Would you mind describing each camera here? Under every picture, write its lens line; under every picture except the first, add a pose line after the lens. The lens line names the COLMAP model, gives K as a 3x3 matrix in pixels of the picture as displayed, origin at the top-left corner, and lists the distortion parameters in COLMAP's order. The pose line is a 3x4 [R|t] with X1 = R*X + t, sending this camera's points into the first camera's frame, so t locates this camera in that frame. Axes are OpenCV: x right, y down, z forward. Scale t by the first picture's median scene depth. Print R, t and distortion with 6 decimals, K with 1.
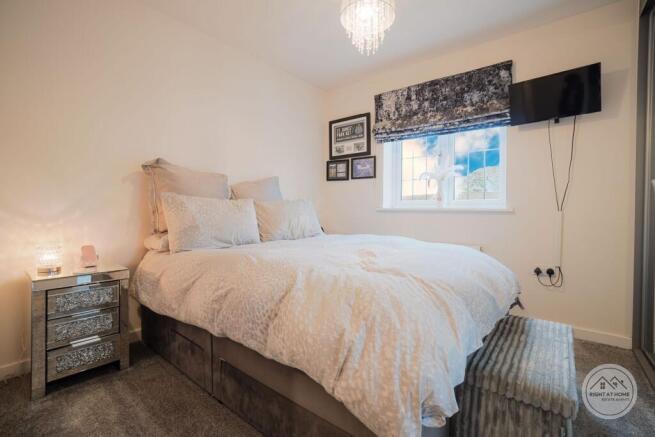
lens RADIAL K [[304.7, 0, 318.4], [0, 304.7, 212.2], [0, 0, 1]] dist [-0.054022, 0.019543]
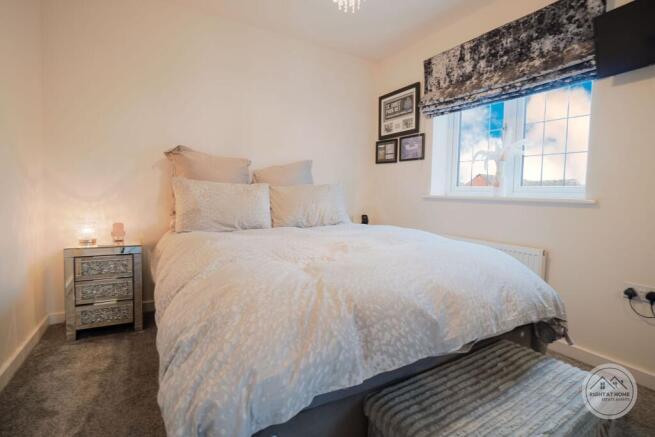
lens RADIAL K [[304.7, 0, 318.4], [0, 304.7, 212.2], [0, 0, 1]] dist [-0.054022, 0.019543]
pose [[0.936737, 0.038968, -0.347859, 0.240810], [-0.020028, 0.998123, 0.057881, -0.009019], [0.349461, -0.047252, 0.935759, 0.106650]]
